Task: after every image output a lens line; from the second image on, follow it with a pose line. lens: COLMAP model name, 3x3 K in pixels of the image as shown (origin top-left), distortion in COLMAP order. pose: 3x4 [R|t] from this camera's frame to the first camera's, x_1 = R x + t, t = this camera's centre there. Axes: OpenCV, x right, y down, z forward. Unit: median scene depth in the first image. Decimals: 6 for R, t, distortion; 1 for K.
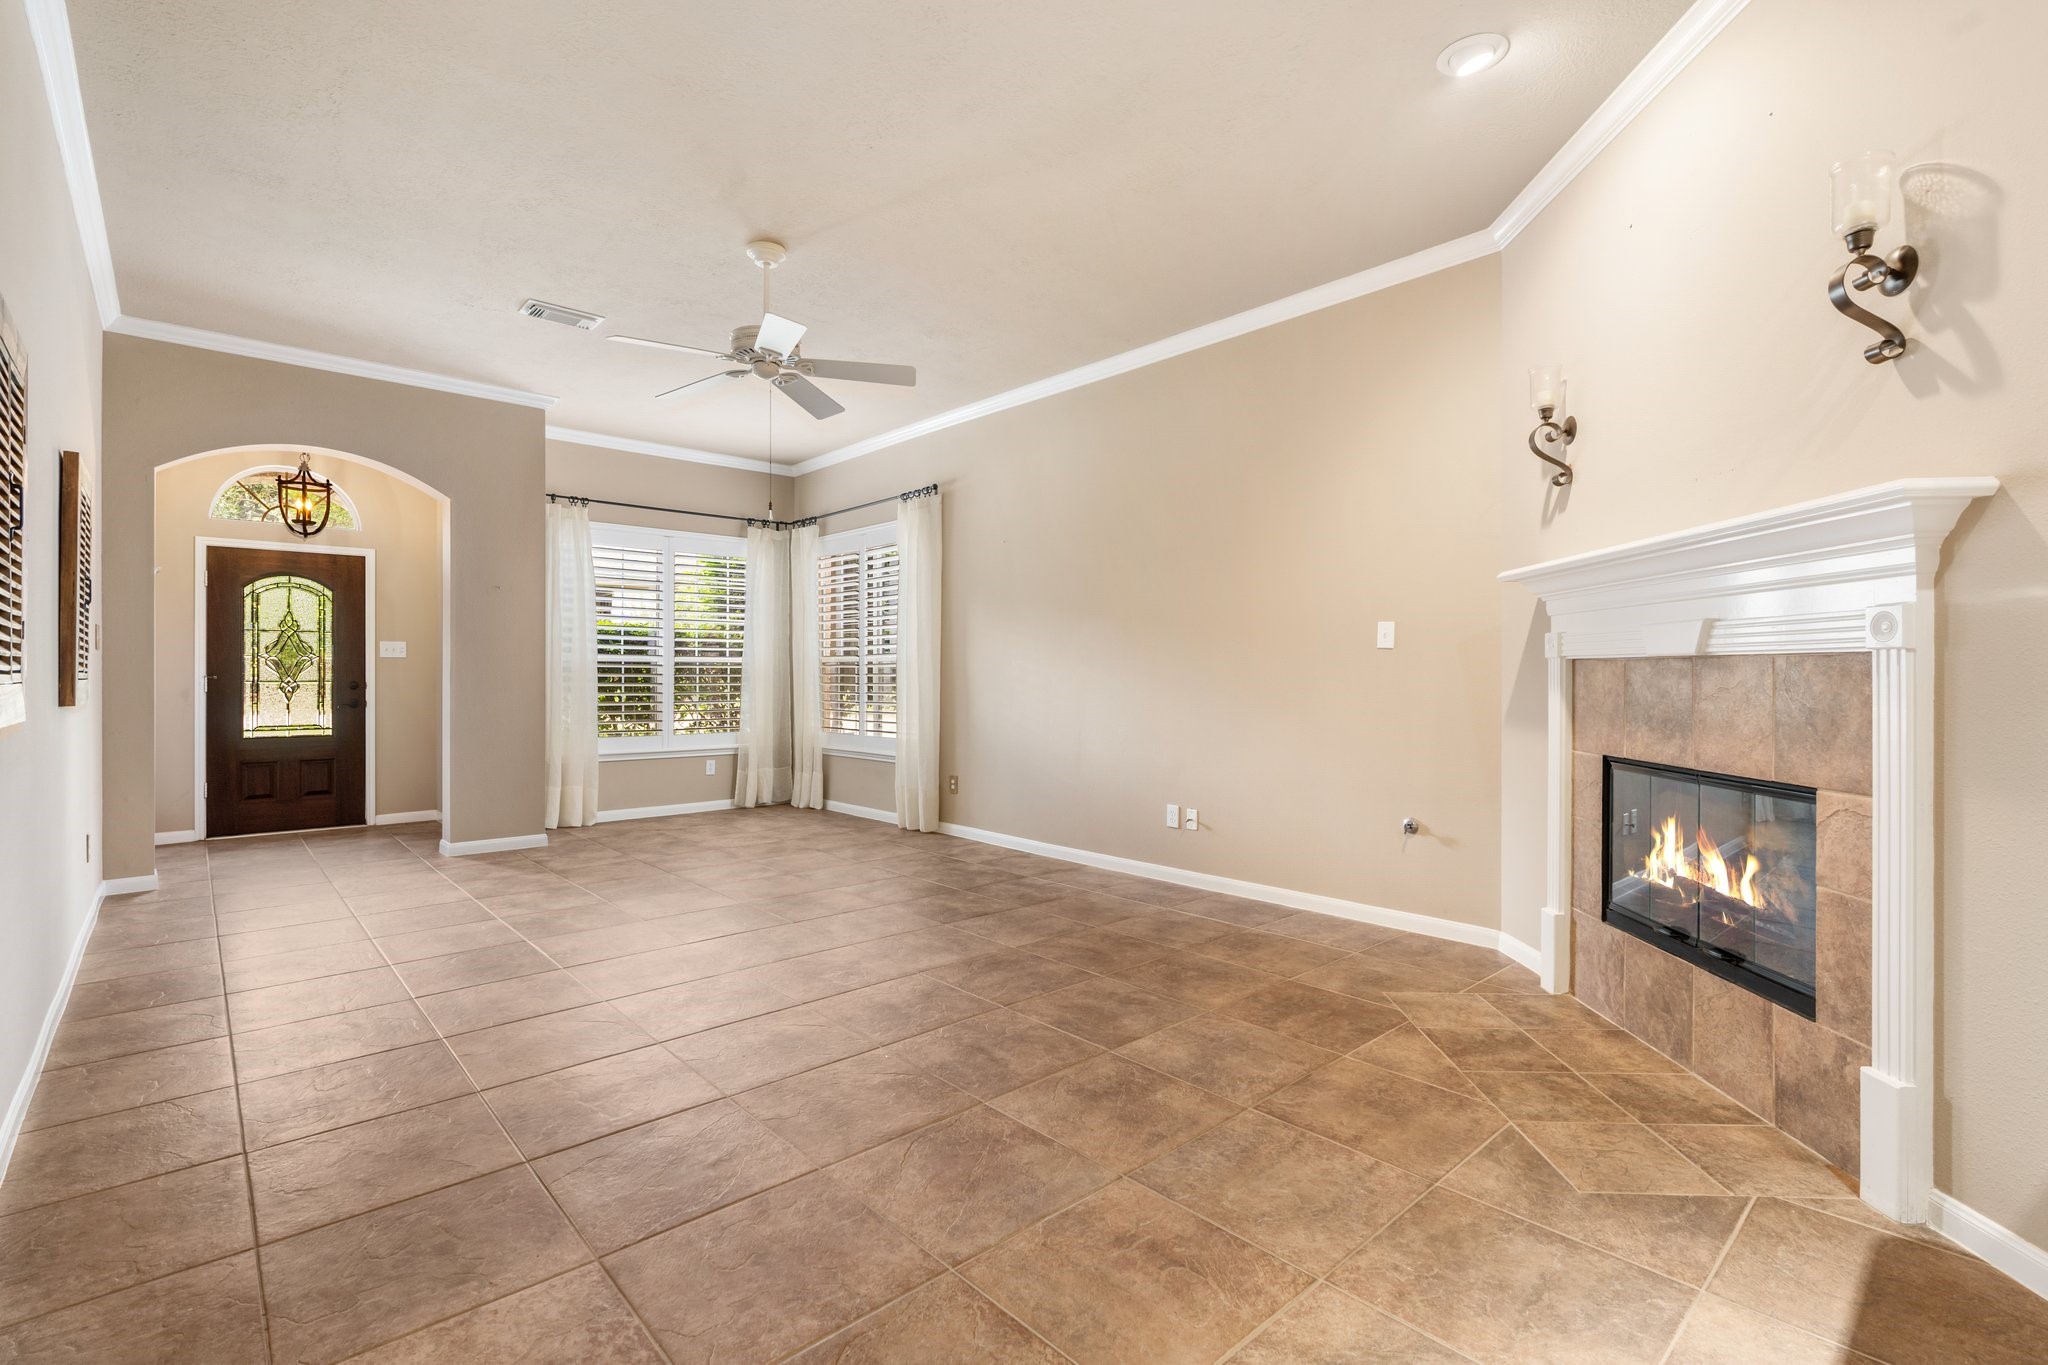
lens RADIAL K [[925.4, 0, 1026.7], [0, 925.4, 677.4], [0, 0, 1]] dist [-0.026692, 0.012265]
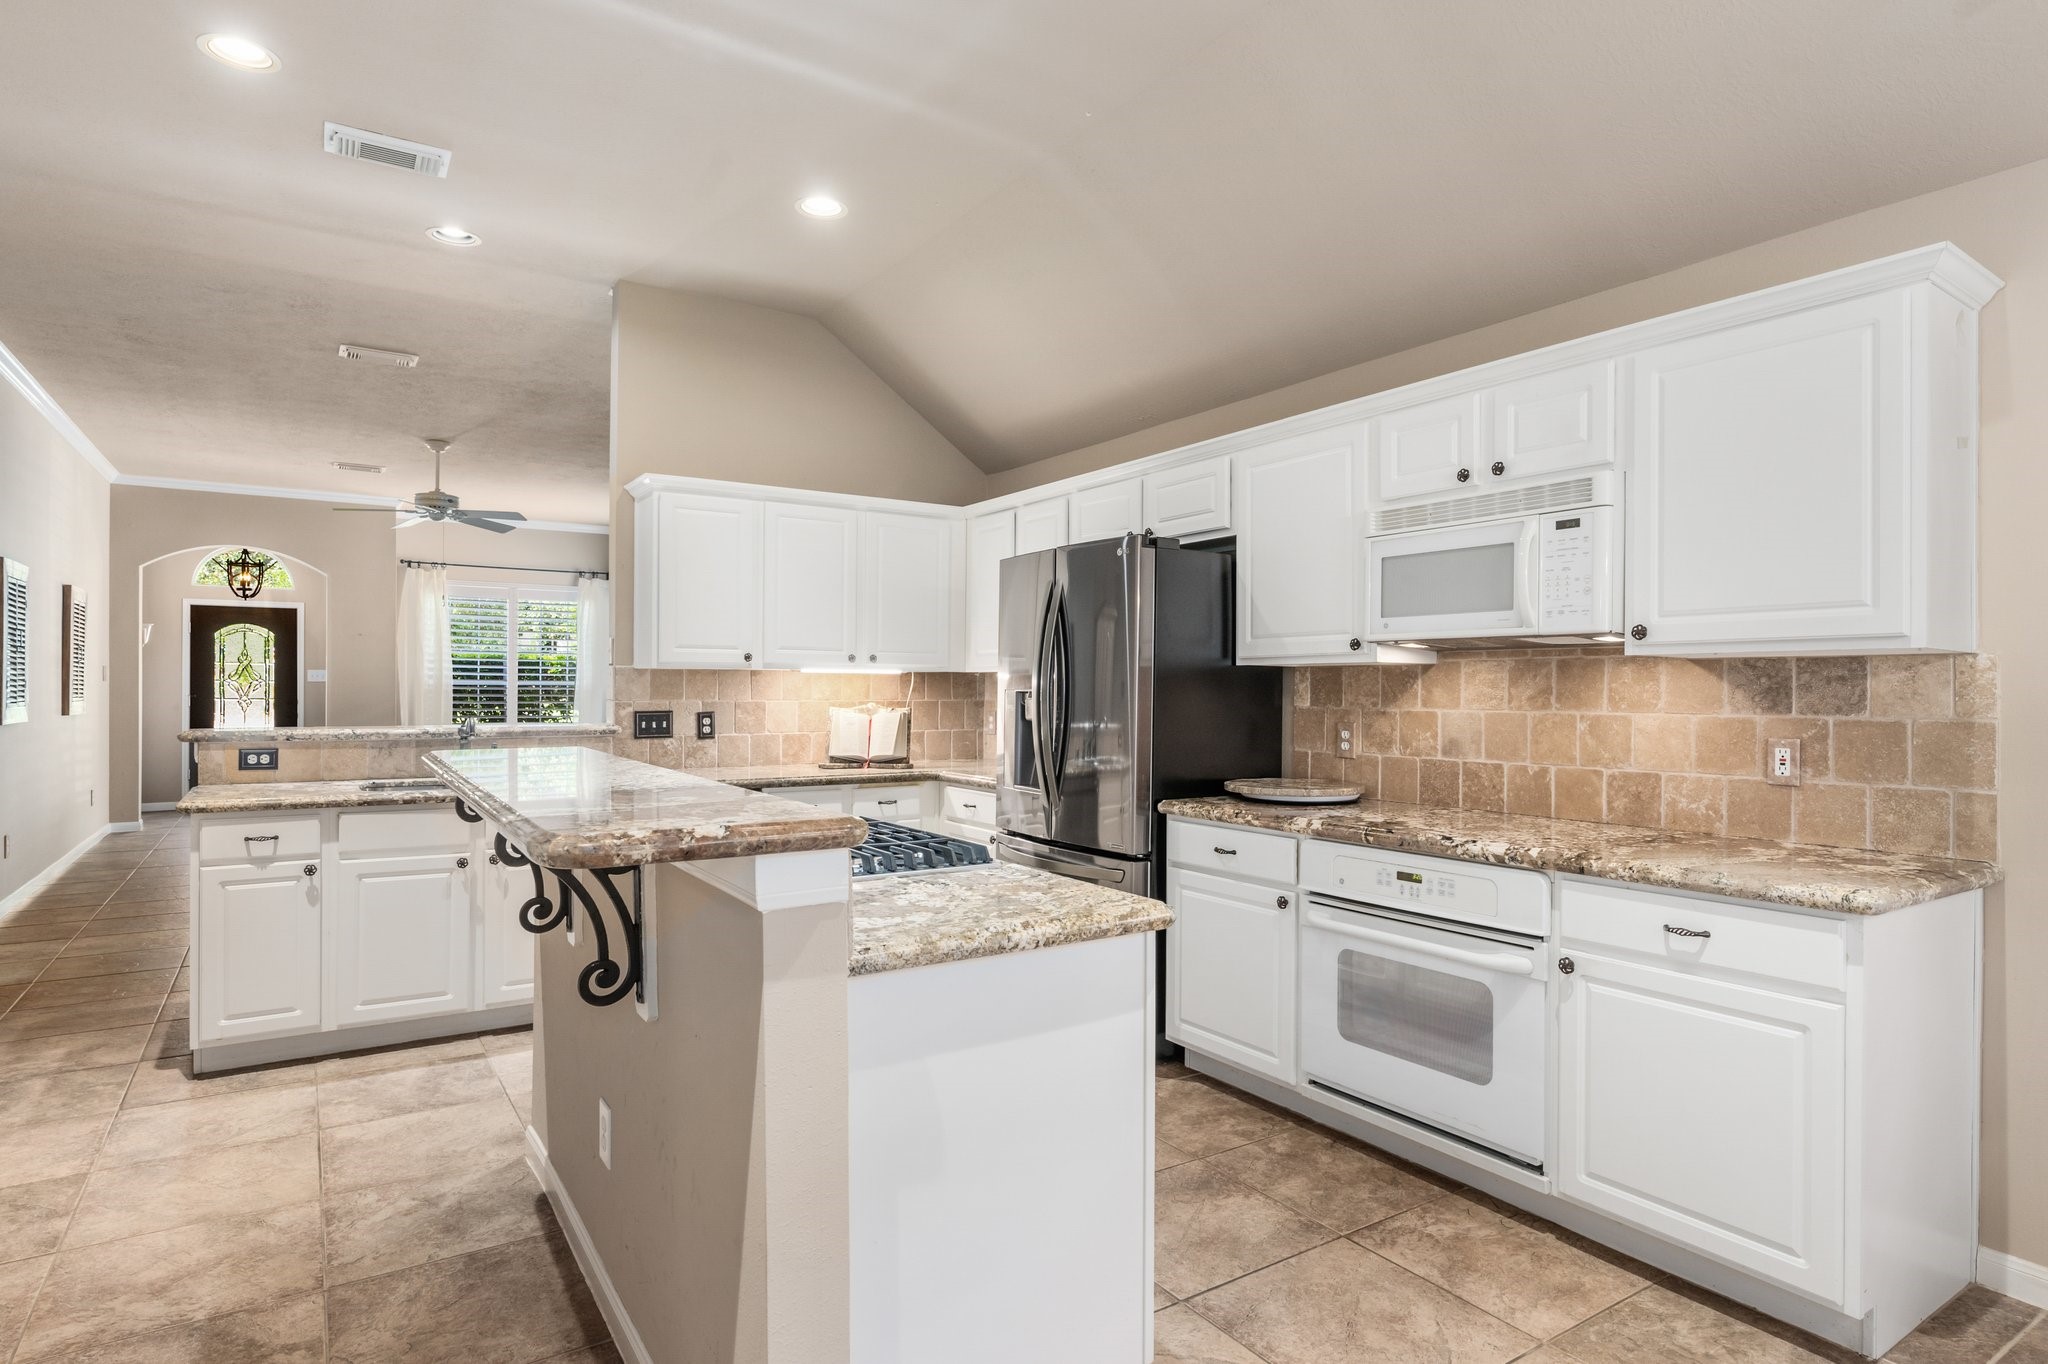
lens RADIAL K [[1100.3, 0, 1000.6], [0, 1100.3, 686.0], [0, 0, 1]] dist [-0.003161, -0.000679]
pose [[0.984157, 0.005061, -0.177230, 0.662702], [-0.006006, 0.999970, -0.004796, -0.013936], [0.177200, 0.005784, 0.984158, -0.475285]]
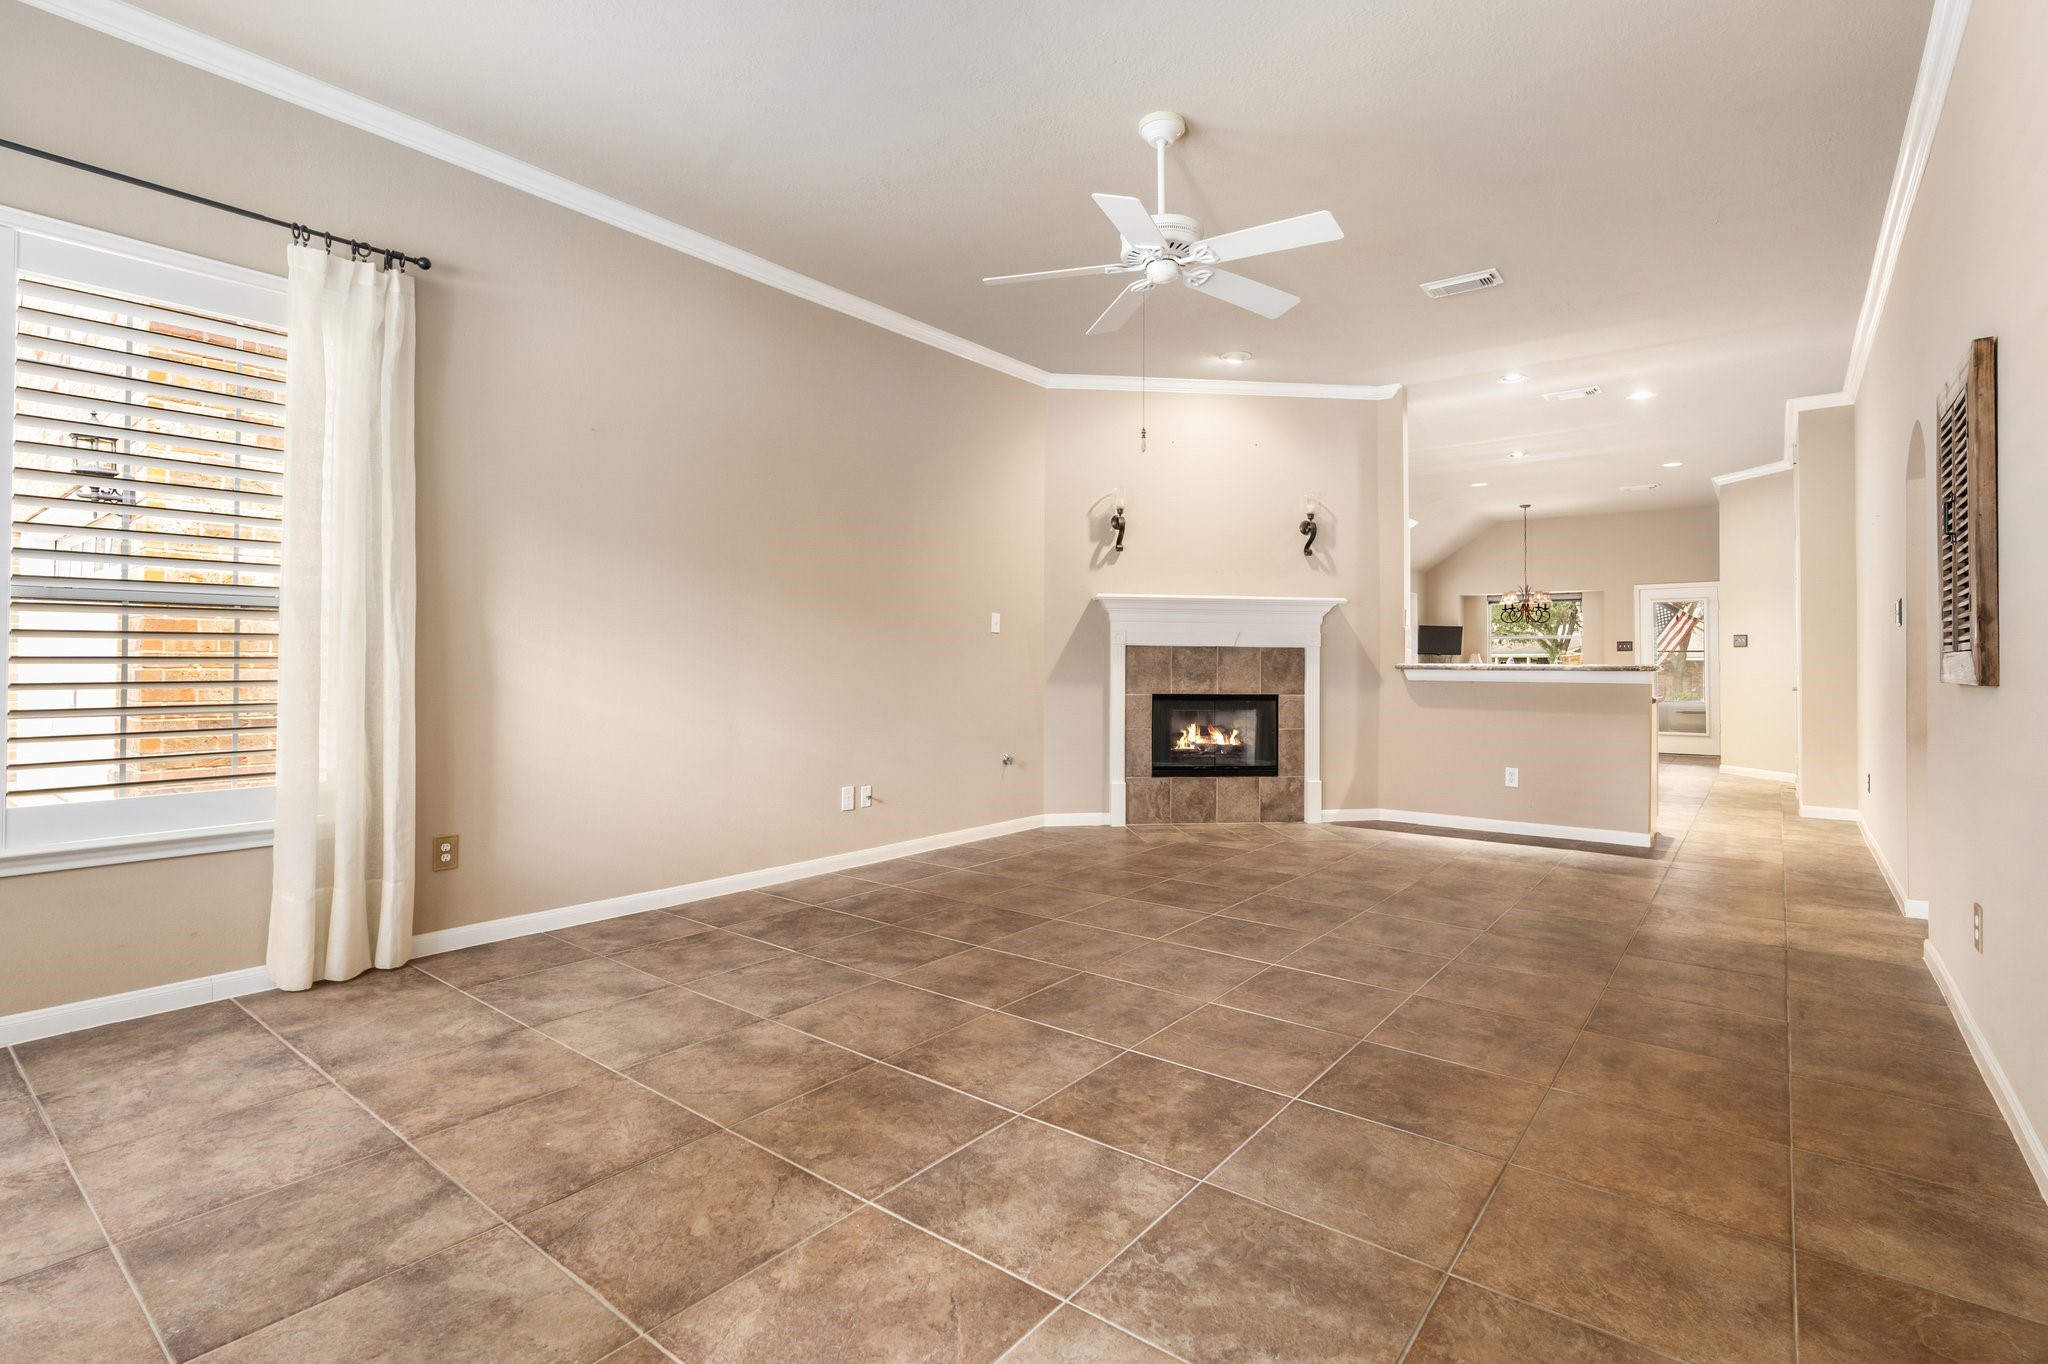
lens RADIAL K [[965.8, 0, 1035.9], [0, 965.8, 658.2], [0, 0, 1]] dist [-0.011671, 0.000910]
pose [[-0.166859, 0.002563, 0.985977, -0.686983], [-0.000382, 0.999996, -0.002664, 0.005357], [-0.985981, -0.000821, -0.166858, 0.777621]]
